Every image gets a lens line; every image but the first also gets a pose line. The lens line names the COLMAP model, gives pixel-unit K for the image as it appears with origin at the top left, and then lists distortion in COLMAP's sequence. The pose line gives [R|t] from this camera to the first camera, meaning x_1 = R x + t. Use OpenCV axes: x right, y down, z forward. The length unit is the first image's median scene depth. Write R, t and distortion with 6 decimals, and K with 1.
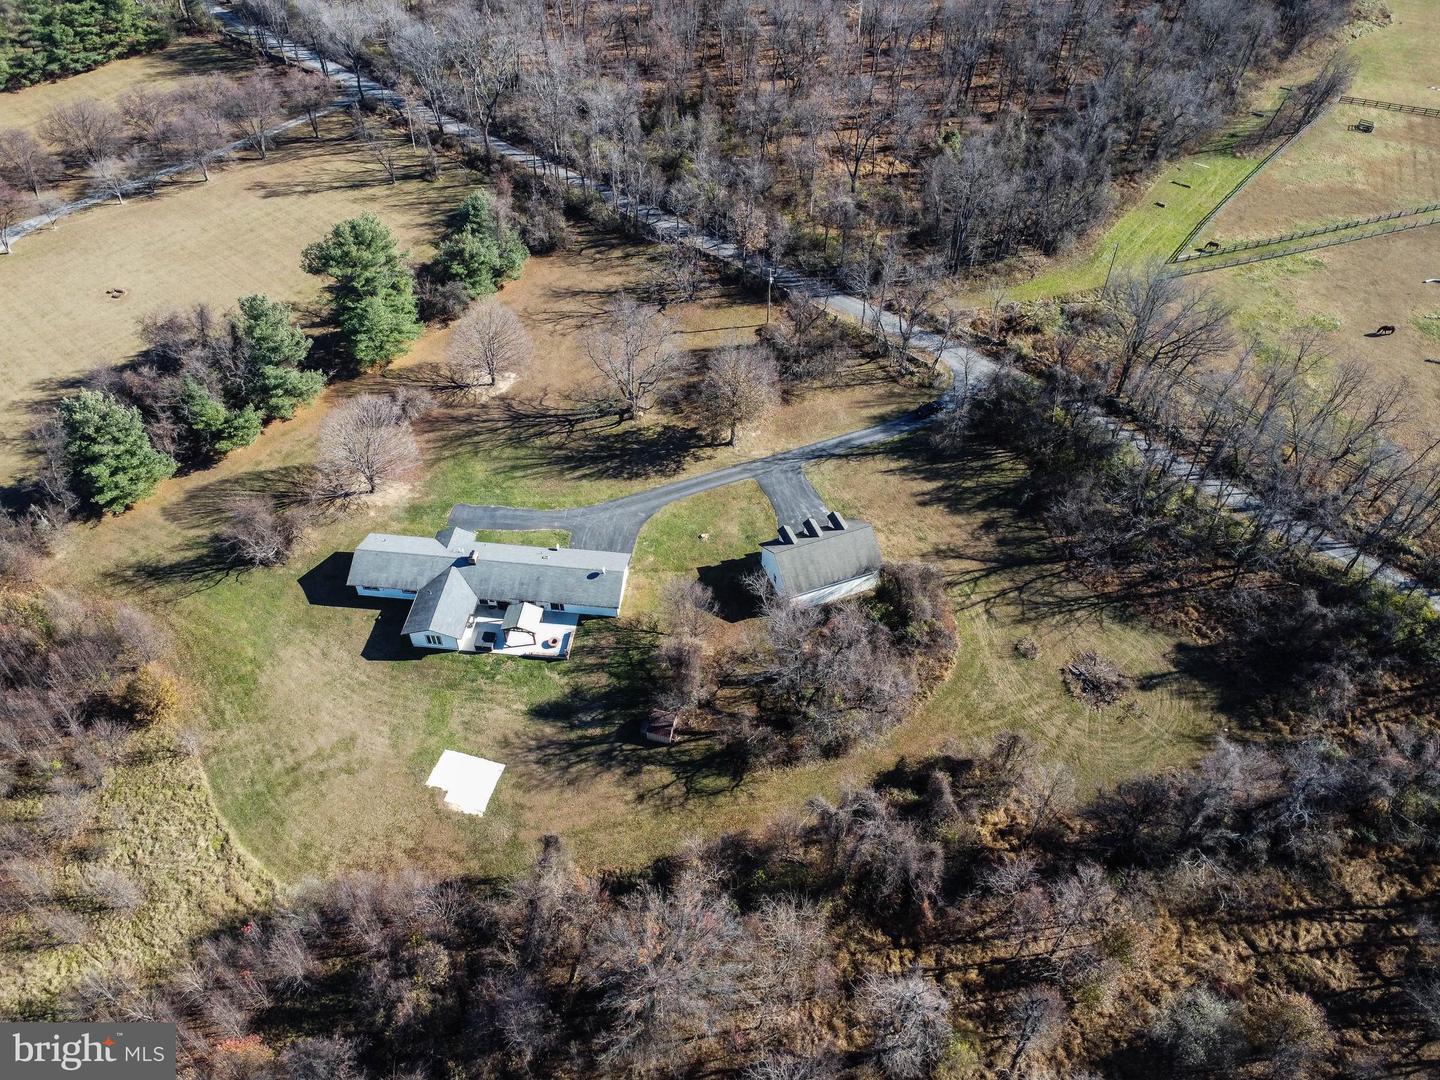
lens RADIAL K [[1070.4, 0, 714.2], [0, 1070.4, 537.1], [0, 0, 1]] dist [0.011020, 0.000543]
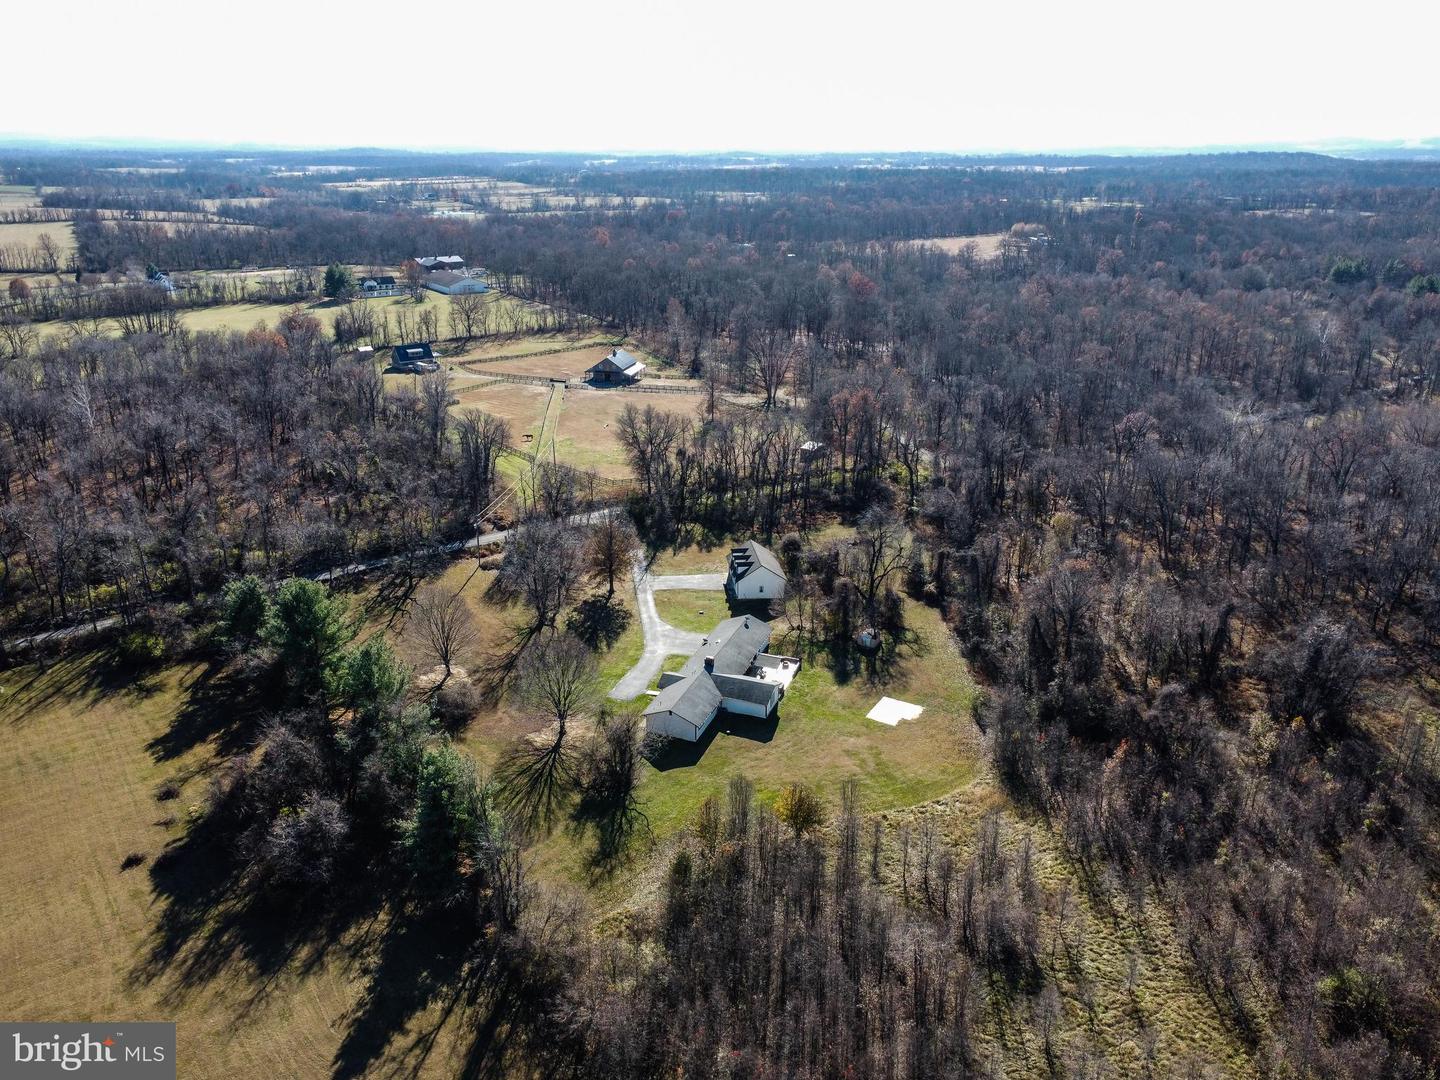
lens RADIAL K [[1070.4, 0, 714.2], [0, 1070.4, 537.1], [0, 0, 1]] dist [0.011020, 0.000543]
pose [[0.246102, -0.338136, 0.908349, -1.208583], [0.698190, 0.711884, 0.075839, -0.160741], [-0.672283, 0.615536, 0.411279, 0.384581]]
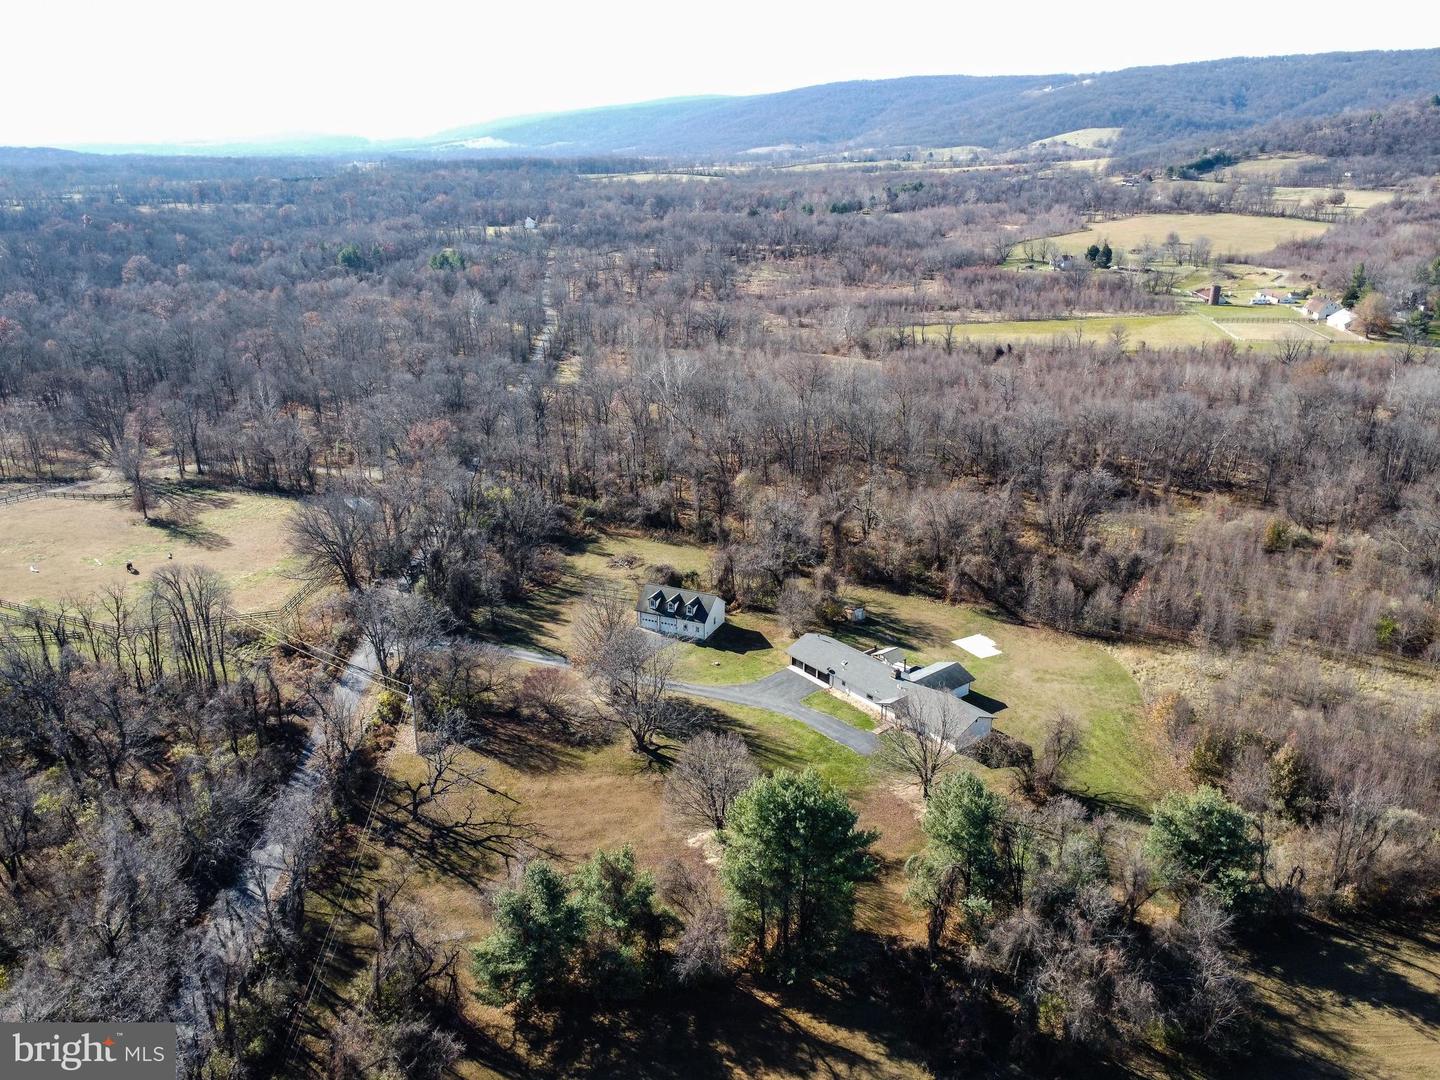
lens RADIAL K [[1070.4, 0, 714.2], [0, 1070.4, 537.1], [0, 0, 1]] dist [0.011020, 0.000543]
pose [[-0.715597, -0.246922, 0.653415, -0.773278], [0.501278, 0.469923, 0.726563, -0.959707], [-0.486459, 0.847468, -0.212499, 1.151656]]
